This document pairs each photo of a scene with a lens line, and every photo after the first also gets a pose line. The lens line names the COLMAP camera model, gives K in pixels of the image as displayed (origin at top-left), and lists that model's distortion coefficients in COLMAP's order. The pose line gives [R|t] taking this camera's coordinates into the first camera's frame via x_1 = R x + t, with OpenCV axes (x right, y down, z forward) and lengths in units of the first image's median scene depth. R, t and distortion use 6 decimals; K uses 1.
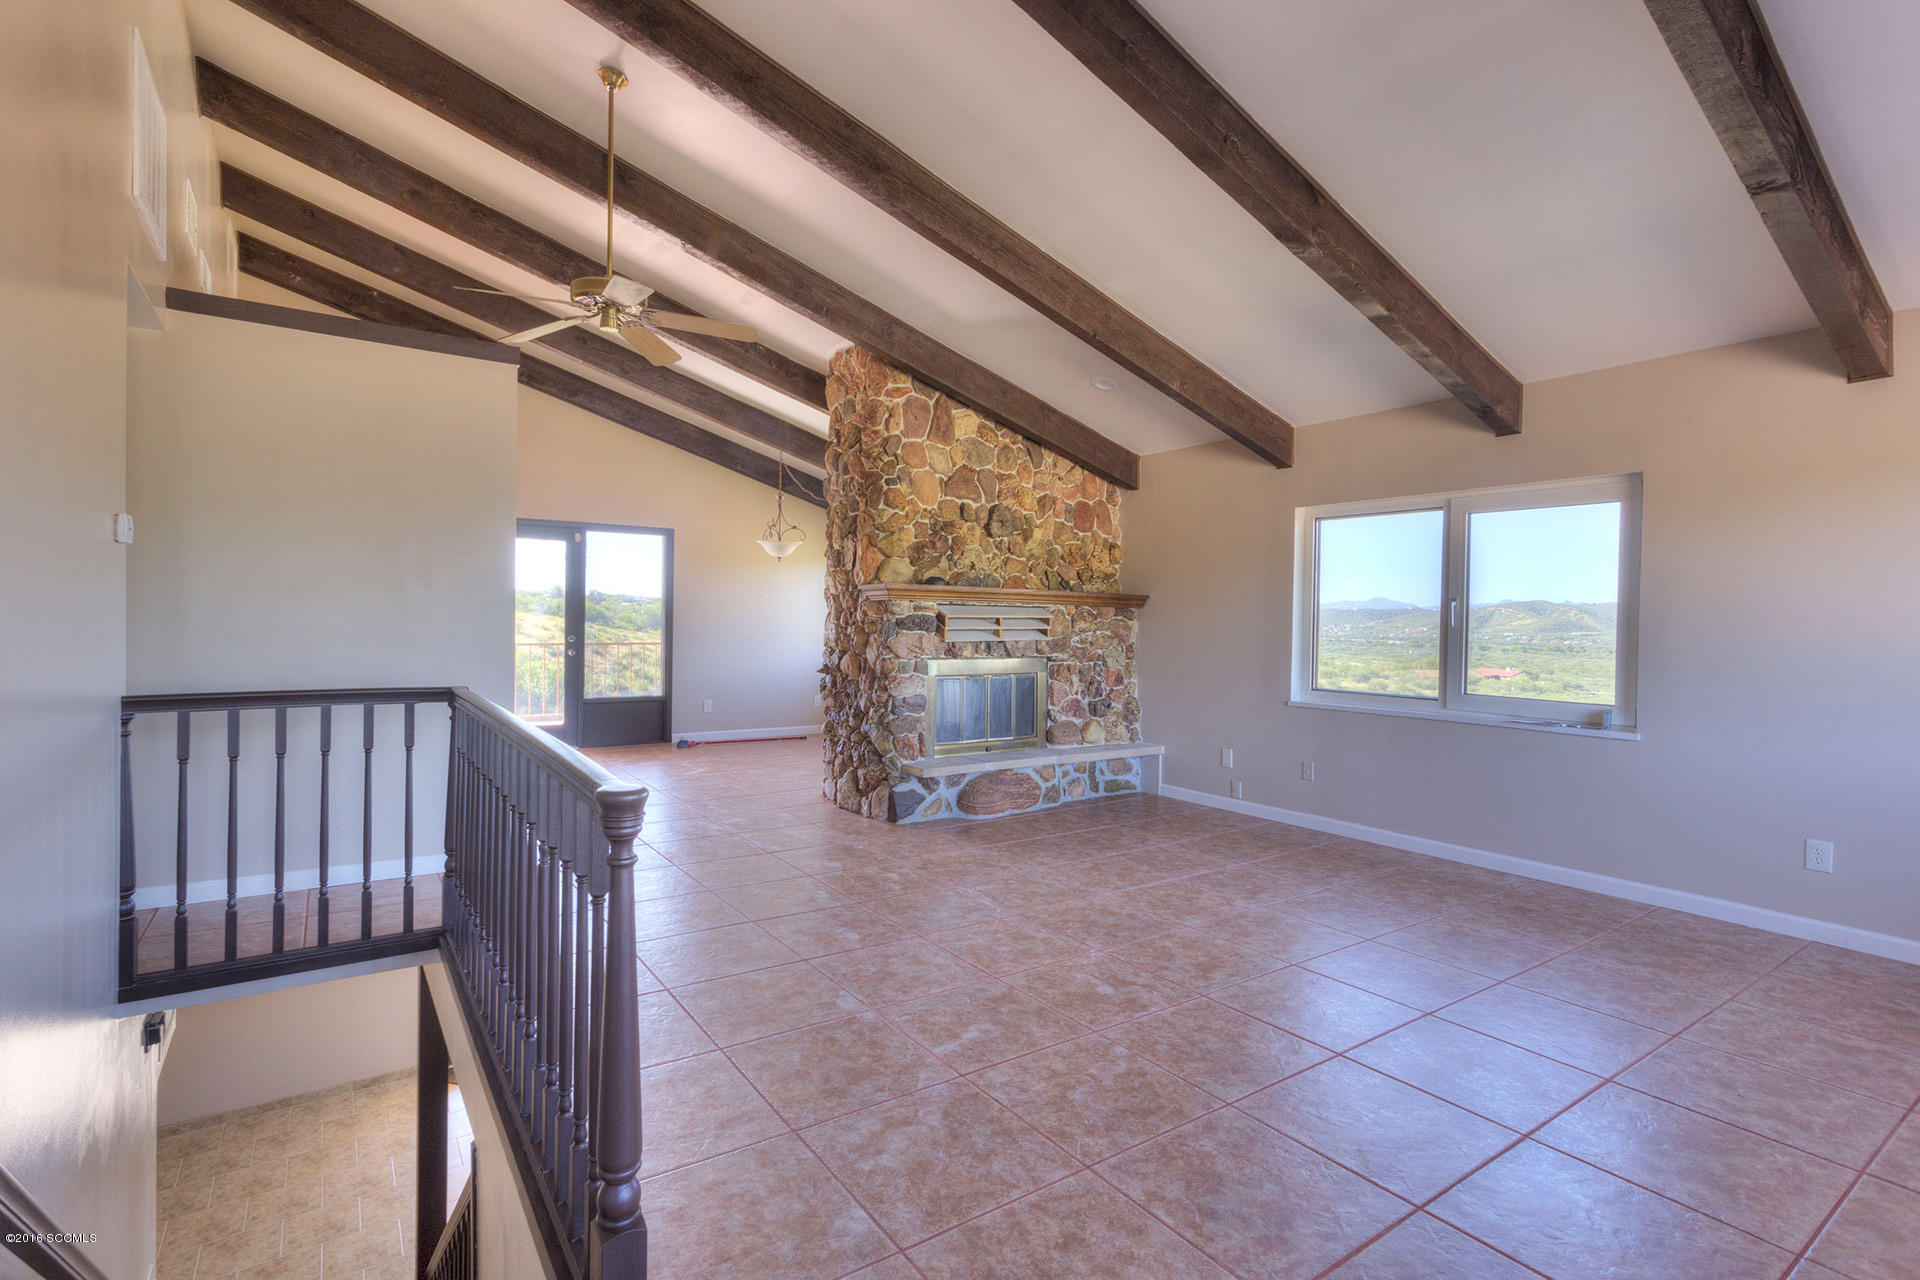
lens RADIAL K [[901.2, 0, 959.1], [0, 901.2, 634.7], [0, 0, 1]] dist [0.001681, 0.002425]
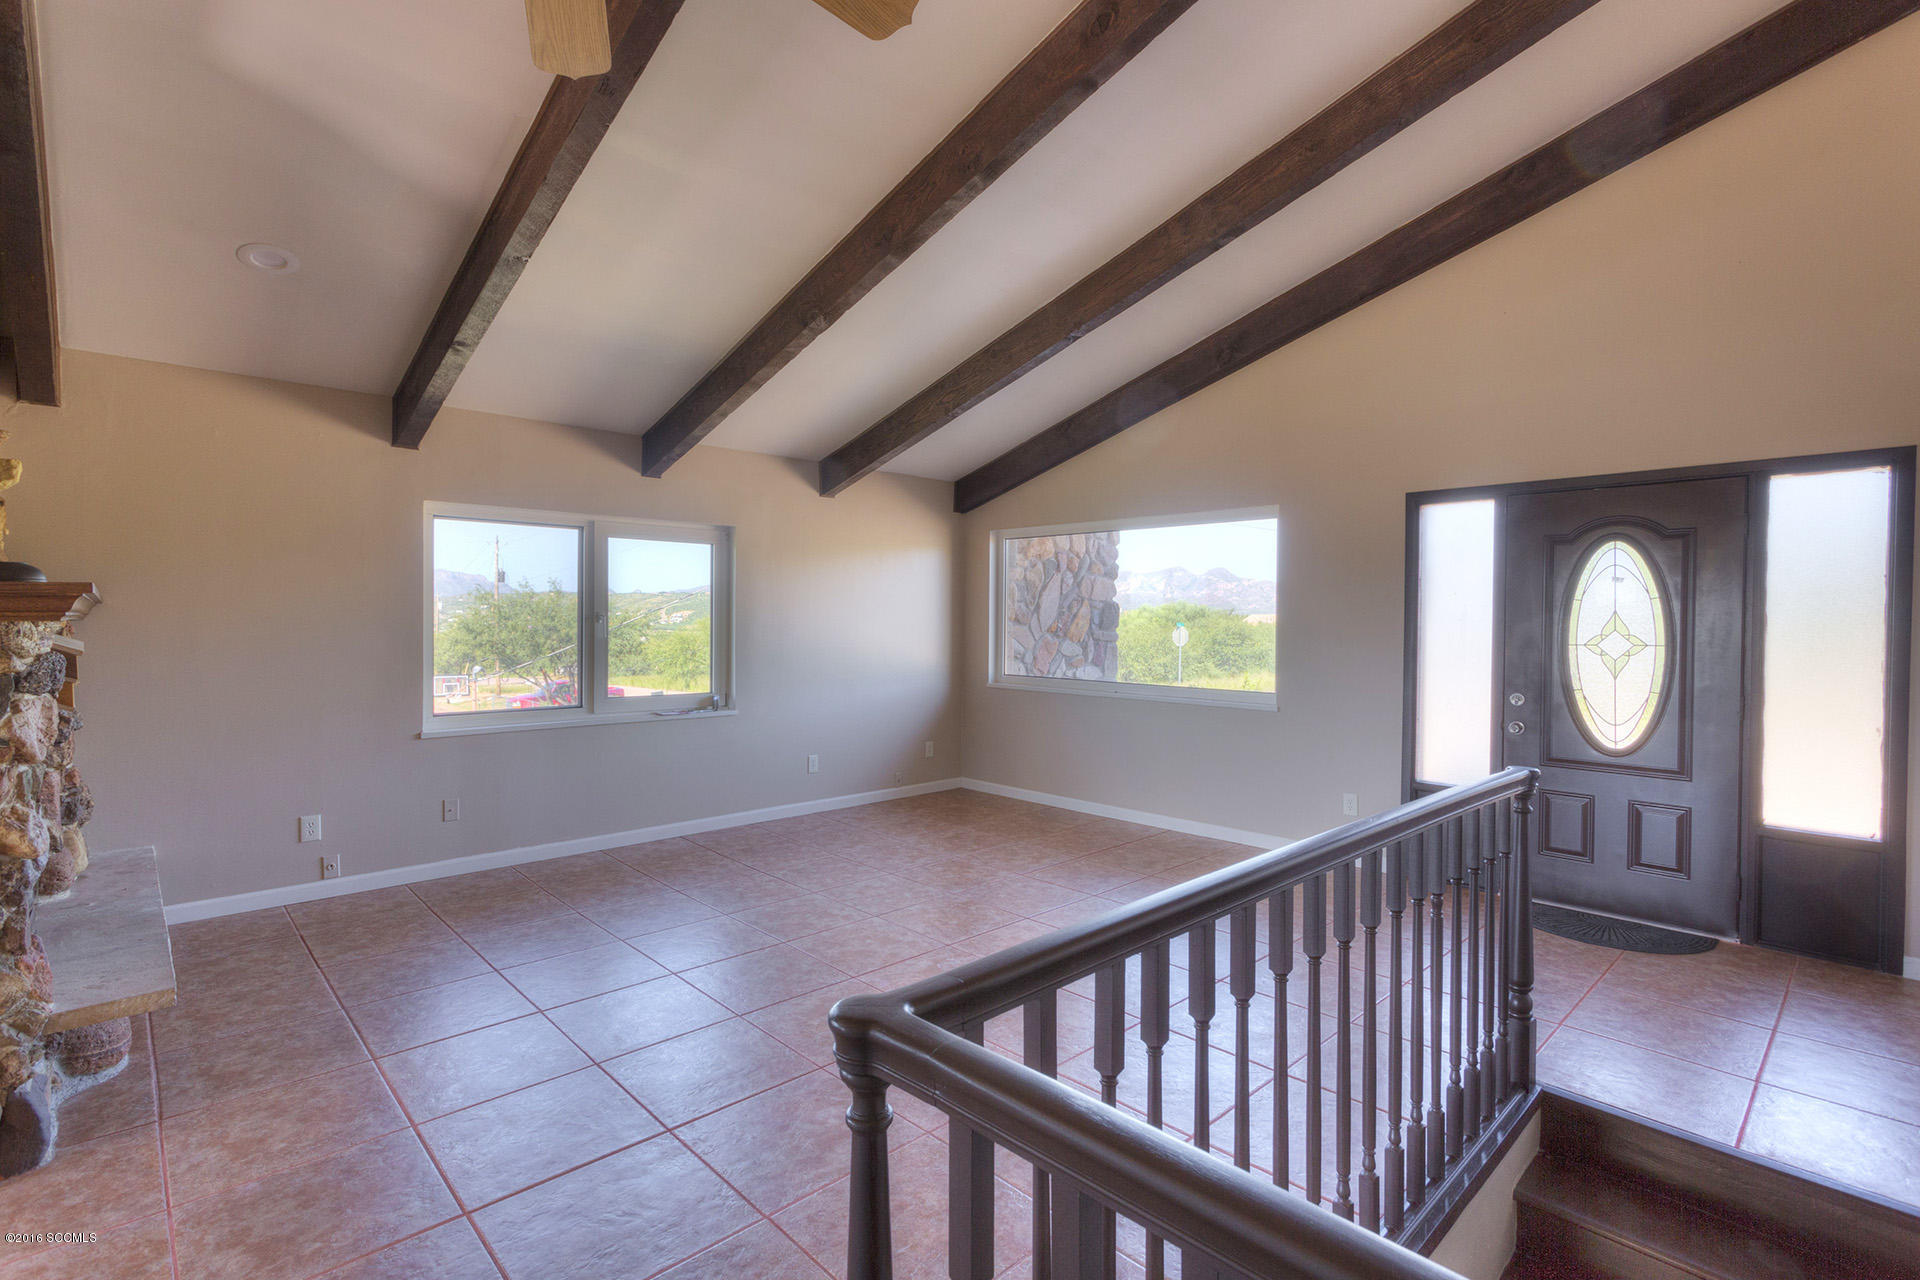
lens RADIAL K [[901.2, 0, 959.1], [0, 901.2, 634.7], [0, 0, 1]] dist [0.001681, 0.002425]
pose [[-0.147550, -0.035817, 0.988406, -0.522722], [0.007089, 0.999280, 0.037269, -0.044446], [-0.989029, 0.012505, -0.147190, 0.631463]]
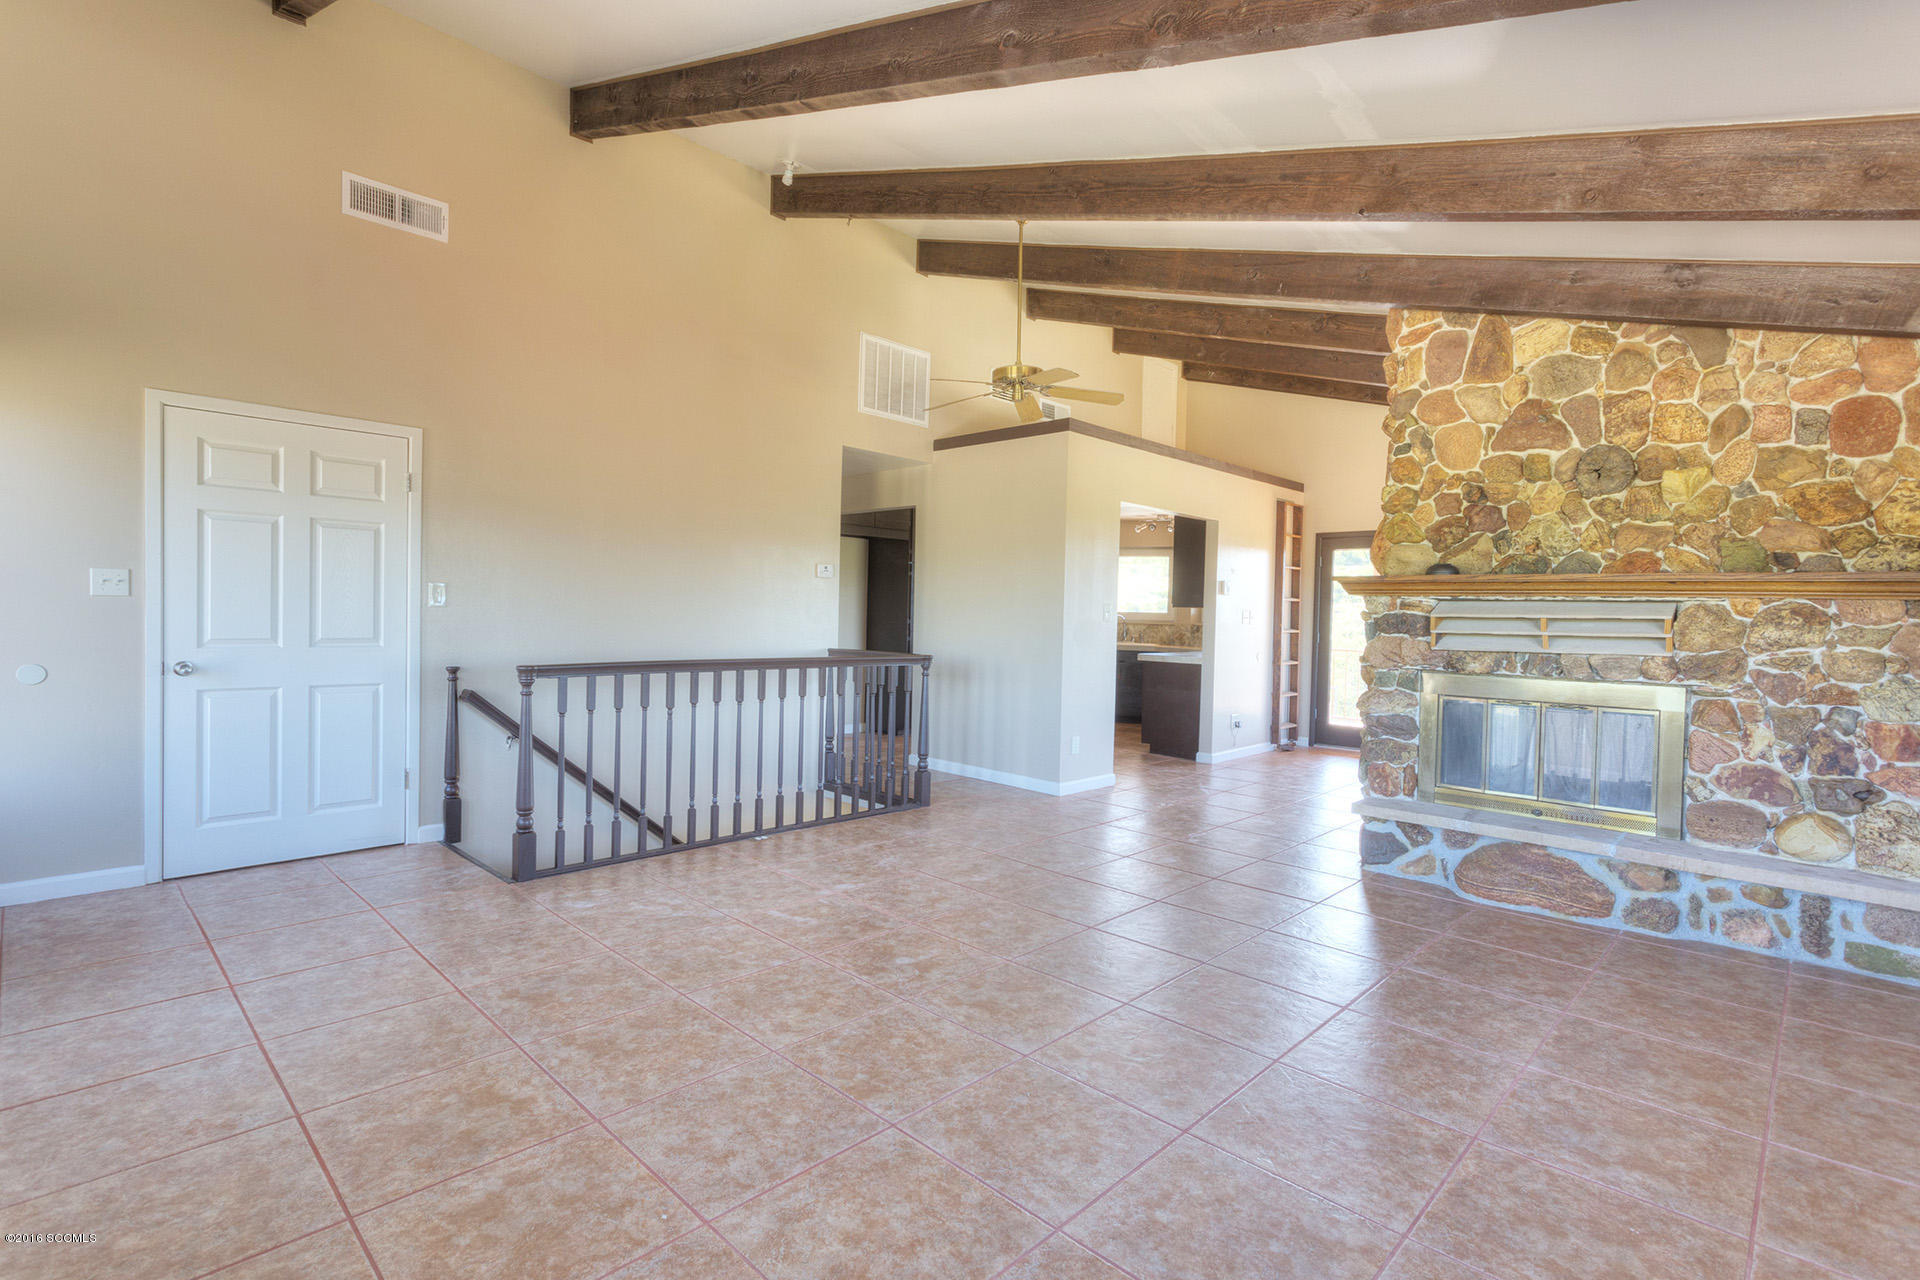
lens RADIAL K [[901.2, 0, 959.1], [0, 901.2, 634.7], [0, 0, 1]] dist [0.001681, 0.002425]
pose [[0.188618, 0.013335, -0.981960, 0.652373], [-0.036302, 0.999319, 0.006597, 0.005015], [0.981379, 0.034403, 0.188974, 0.467574]]
